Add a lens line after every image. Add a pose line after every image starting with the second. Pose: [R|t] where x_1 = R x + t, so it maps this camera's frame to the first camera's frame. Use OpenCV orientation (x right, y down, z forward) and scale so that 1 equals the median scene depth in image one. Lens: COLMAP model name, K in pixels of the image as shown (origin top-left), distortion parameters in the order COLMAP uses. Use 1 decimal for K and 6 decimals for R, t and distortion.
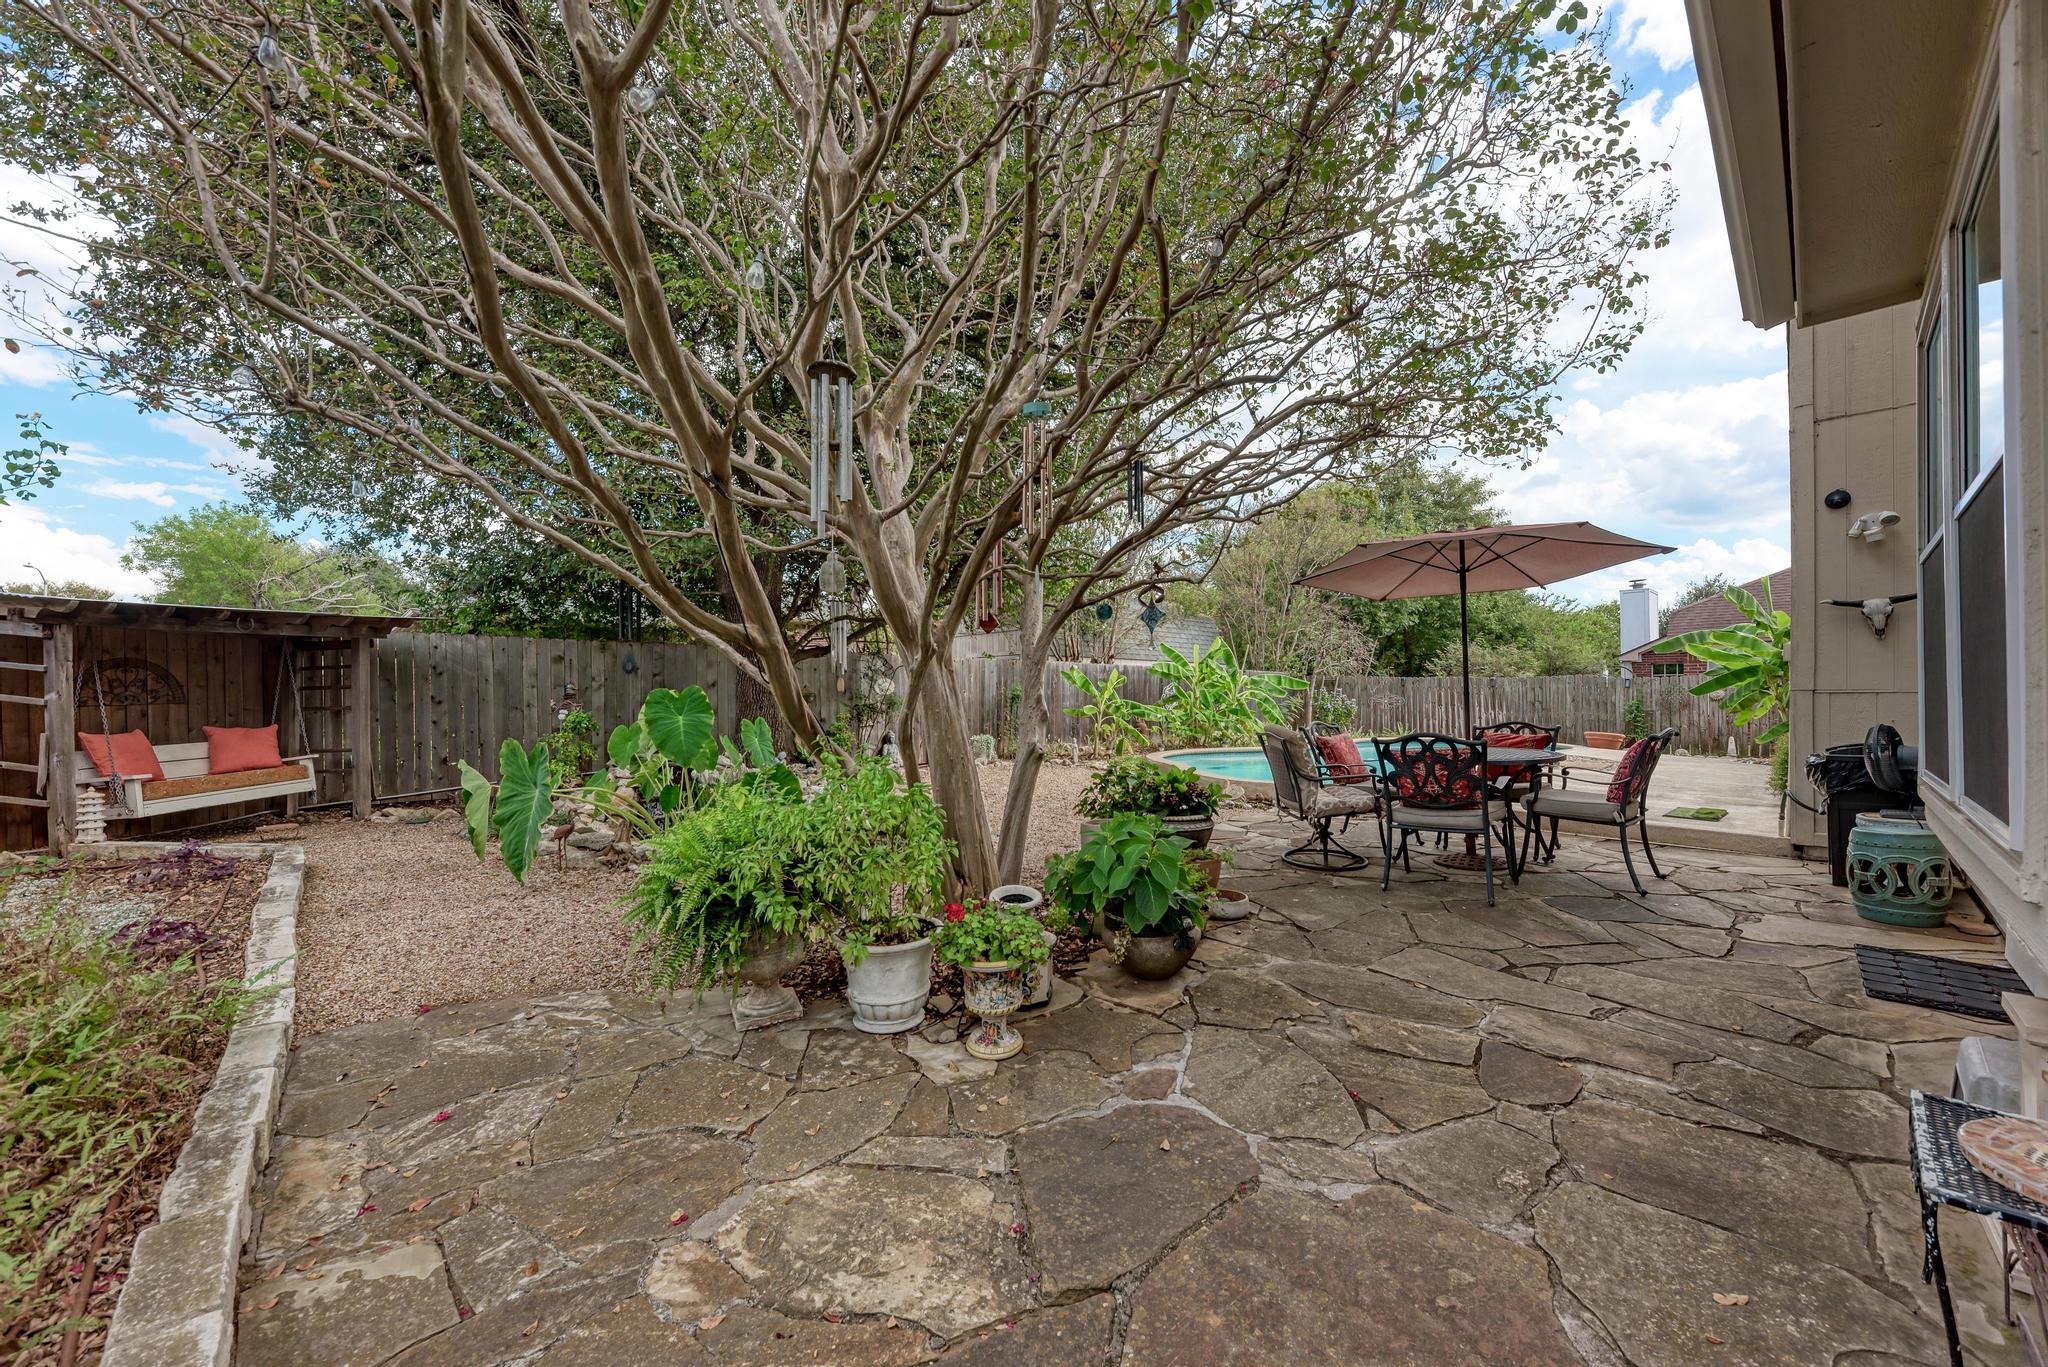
lens RADIAL K [[746.9, 0, 1024.2], [0, 746.9, 696.9], [0, 0, 1]] dist [0.011724, -0.006207]
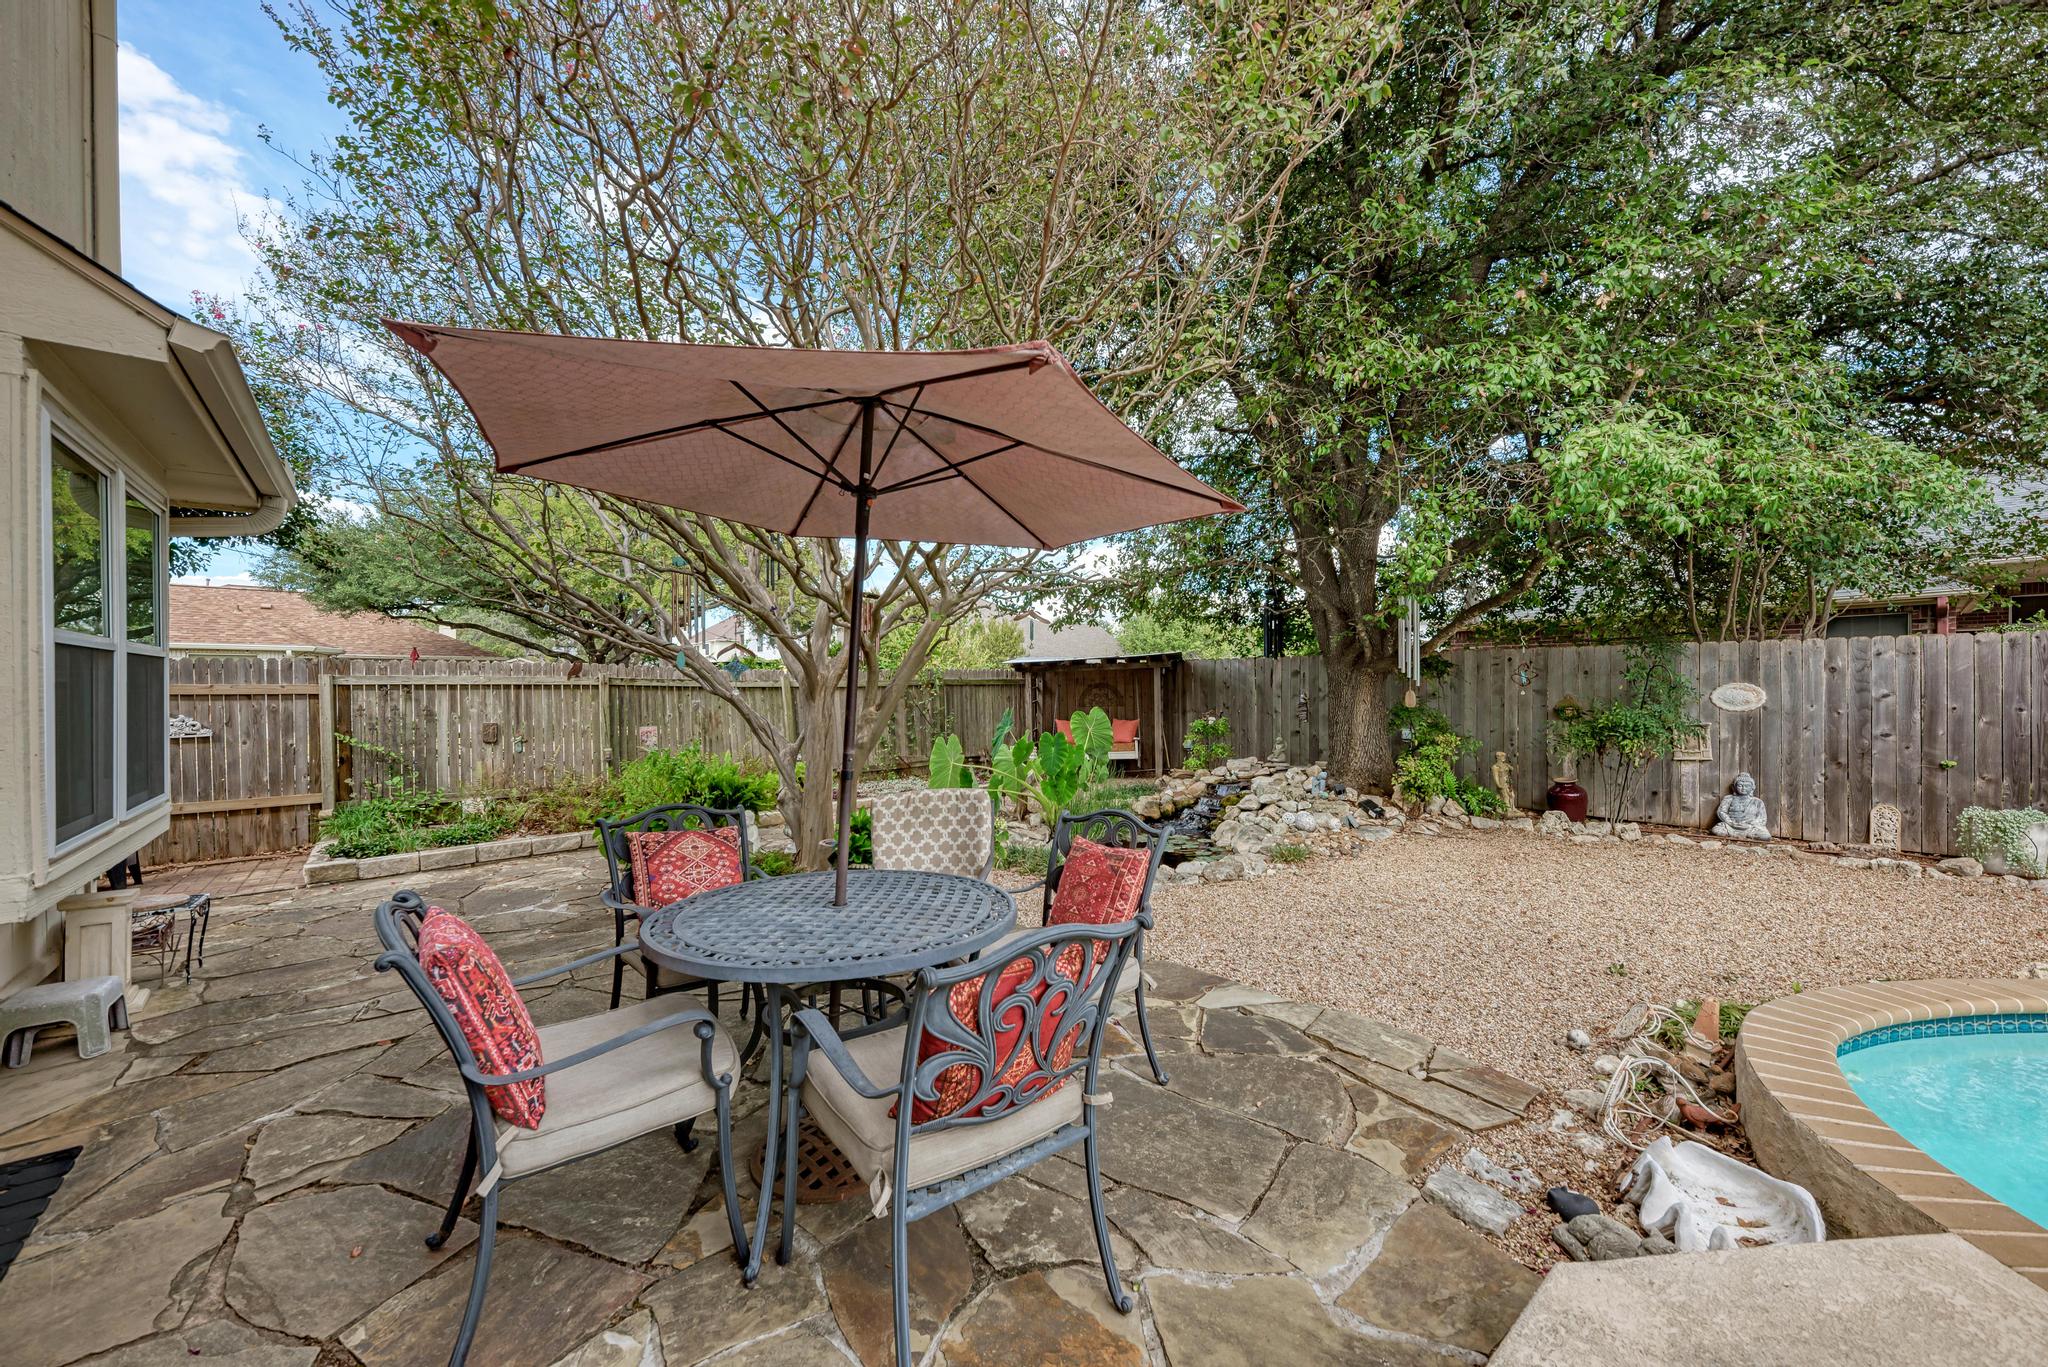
lens RADIAL K [[746.9, 0, 1024.2], [0, 746.9, 696.9], [0, 0, 1]] dist [0.011724, -0.006207]
pose [[-0.056417, 0.014887, -0.998296, 0.287433], [0.004628, 0.999882, 0.014649, -0.015353], [0.998397, -0.003794, -0.056479, 0.318427]]
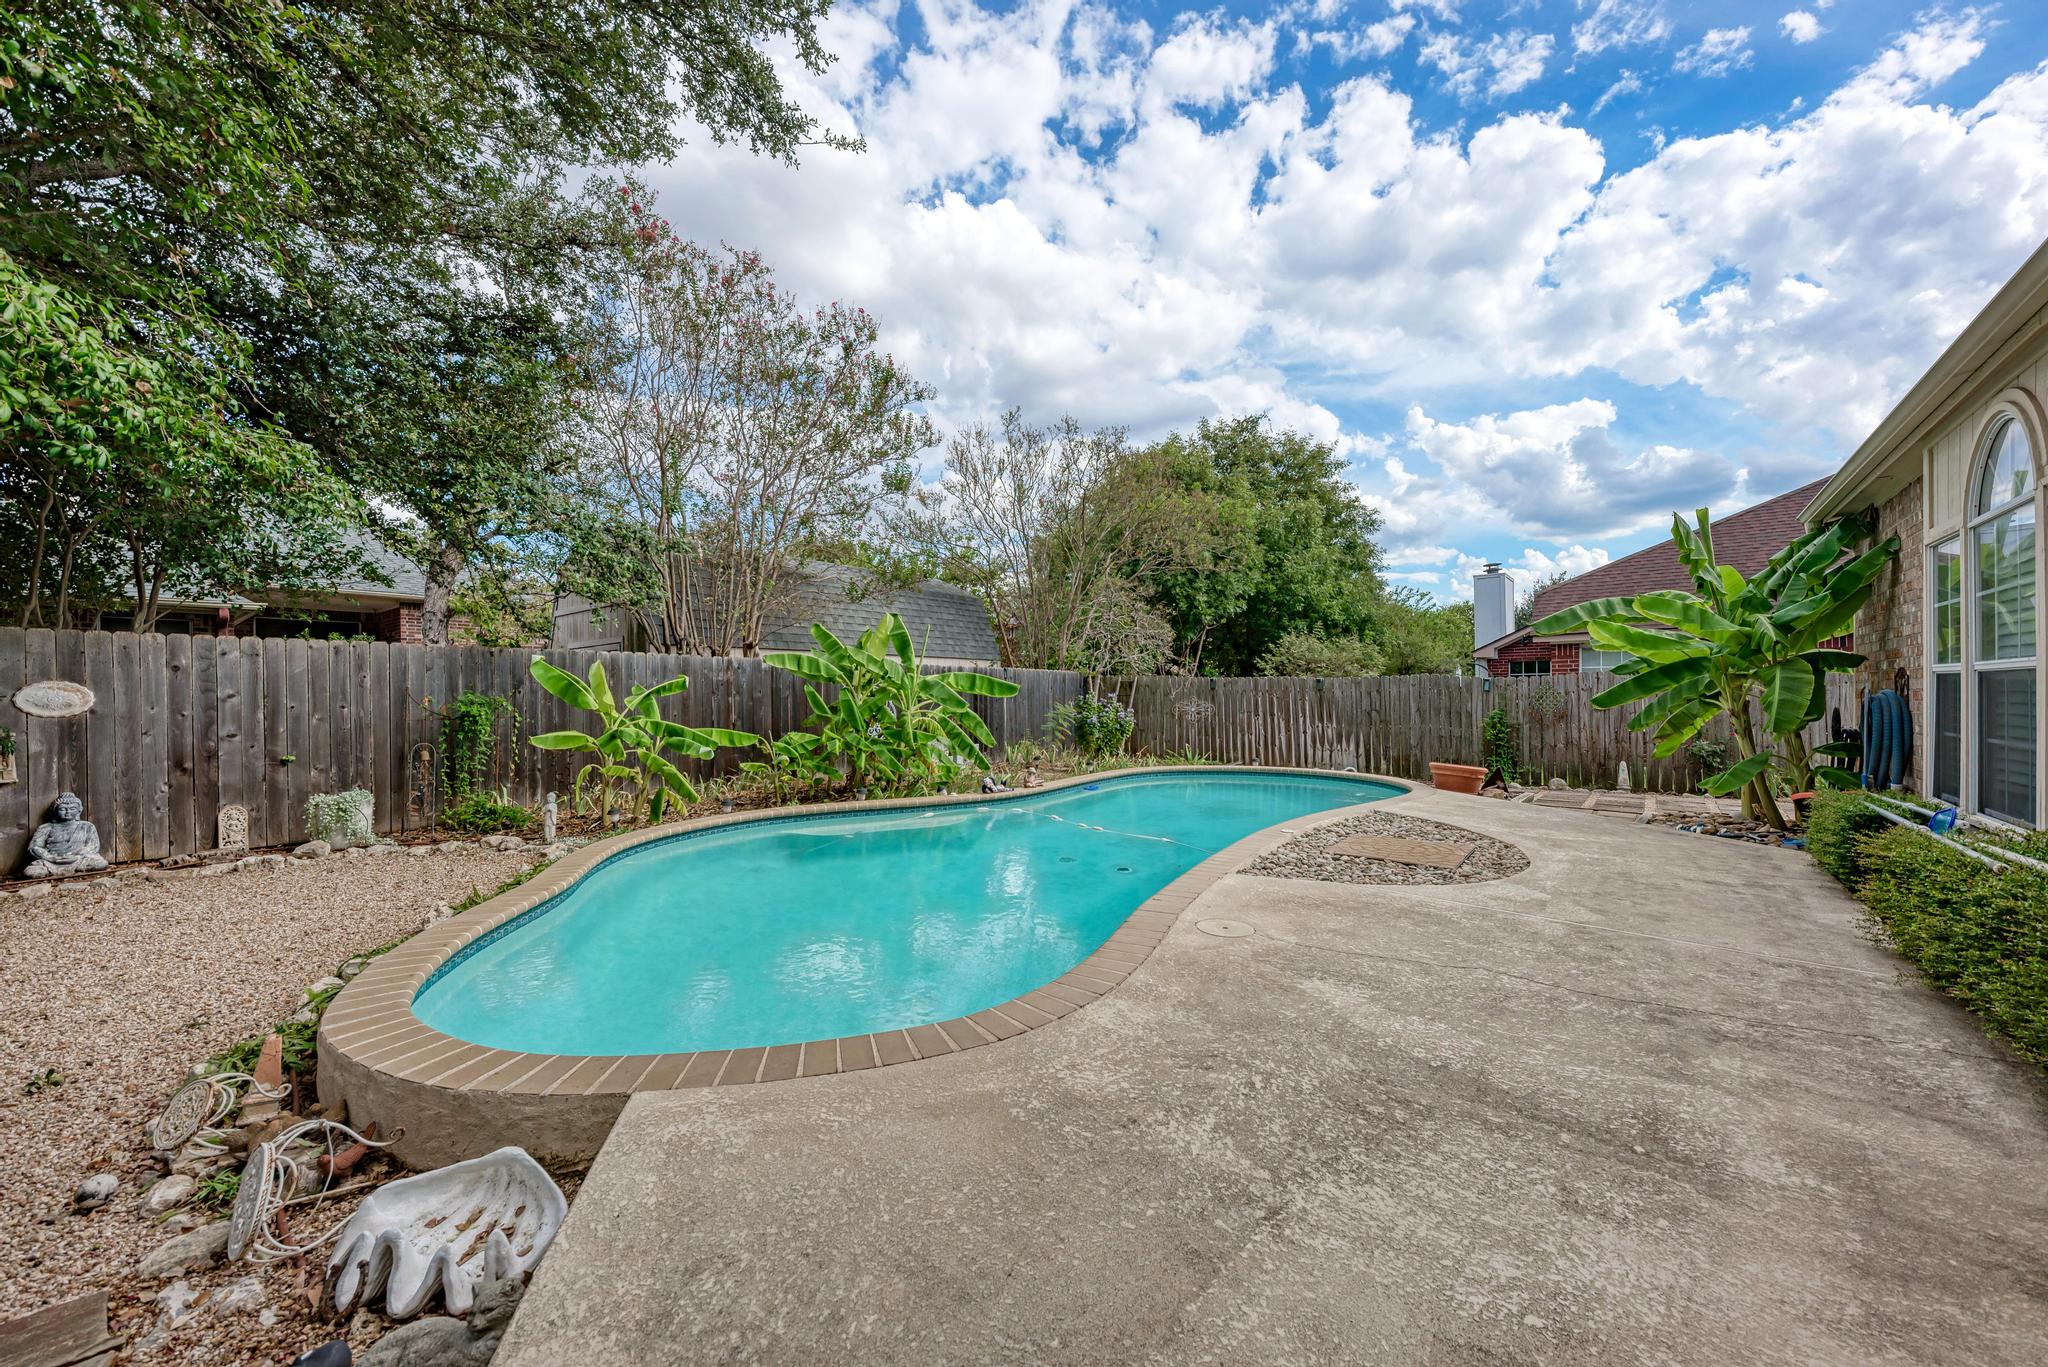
lens RADIAL K [[746.9, 0, 1024.2], [0, 746.9, 696.9], [0, 0, 1]] dist [0.011724, -0.006207]
pose [[0.991243, -0.003916, 0.131996, 0.239803], [0.003875, 0.999992, 0.000564, -0.008204], [-0.131997, -0.000048, 0.991250, 0.307629]]
